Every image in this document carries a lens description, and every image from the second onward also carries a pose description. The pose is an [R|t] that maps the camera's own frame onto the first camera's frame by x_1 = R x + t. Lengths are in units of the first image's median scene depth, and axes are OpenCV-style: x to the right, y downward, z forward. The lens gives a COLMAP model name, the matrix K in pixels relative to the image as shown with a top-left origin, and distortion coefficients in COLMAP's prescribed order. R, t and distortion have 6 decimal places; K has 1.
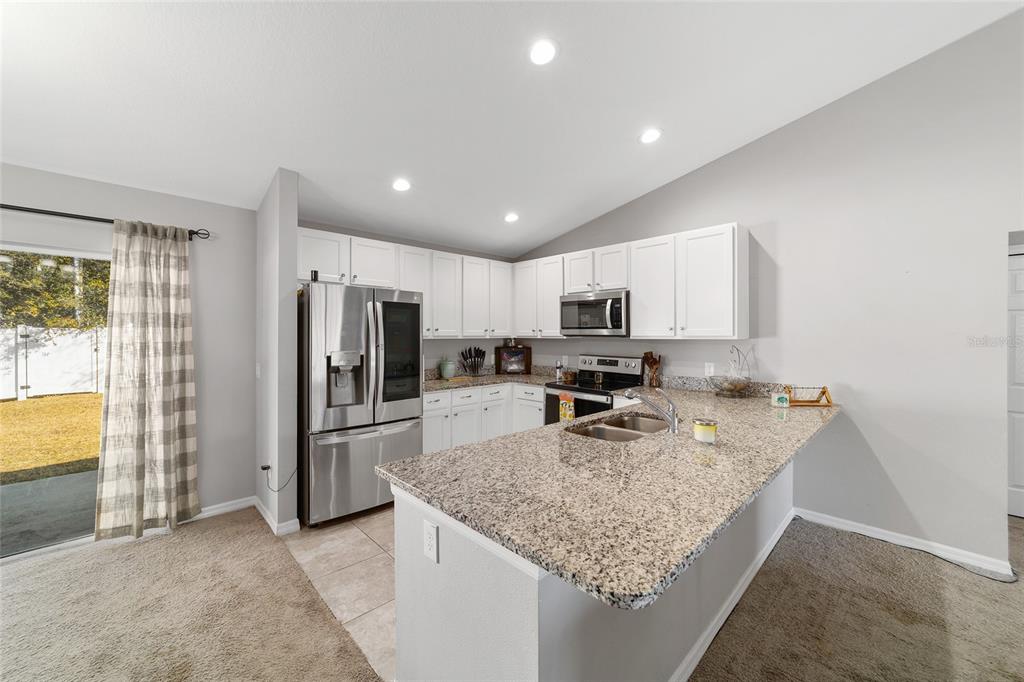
lens RADIAL K [[394.2, 0, 512.8], [0, 394.2, 337.2], [0, 0, 1]] dist [-0.012648, 0.005829]
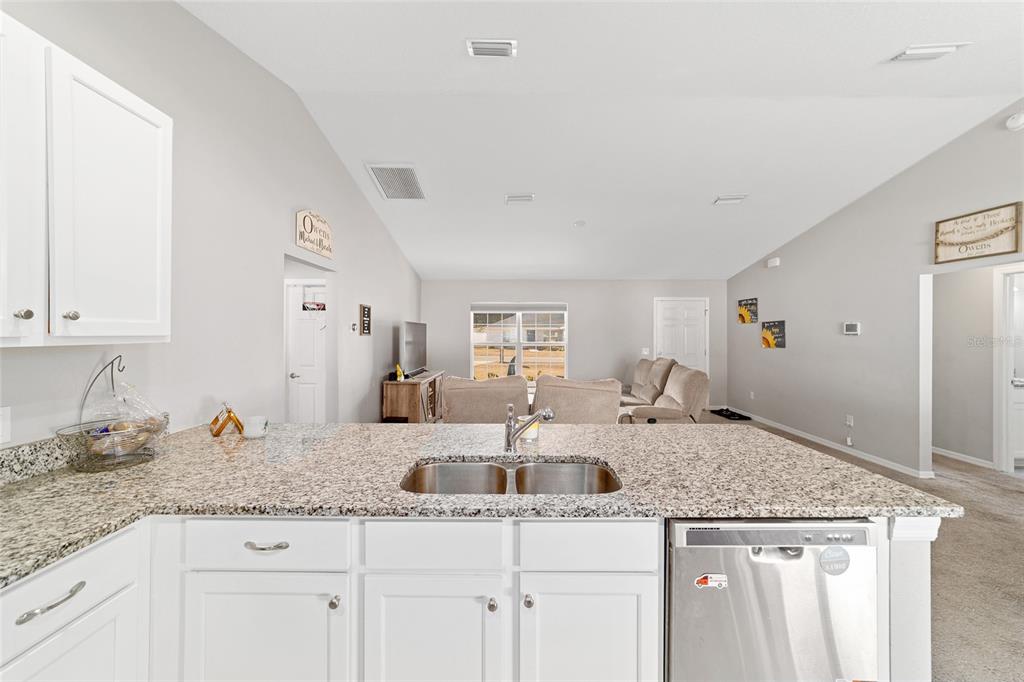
lens RADIAL K [[394.2, 0, 509.1], [0, 394.2, 335.5], [0, 0, 1]] dist [-0.012648, 0.005829]
pose [[-0.715097, -0.006868, 0.698992, -0.107999], [-0.001250, 0.999963, 0.008546, -0.008240], [-0.699024, 0.005237, -0.715079, 0.953882]]
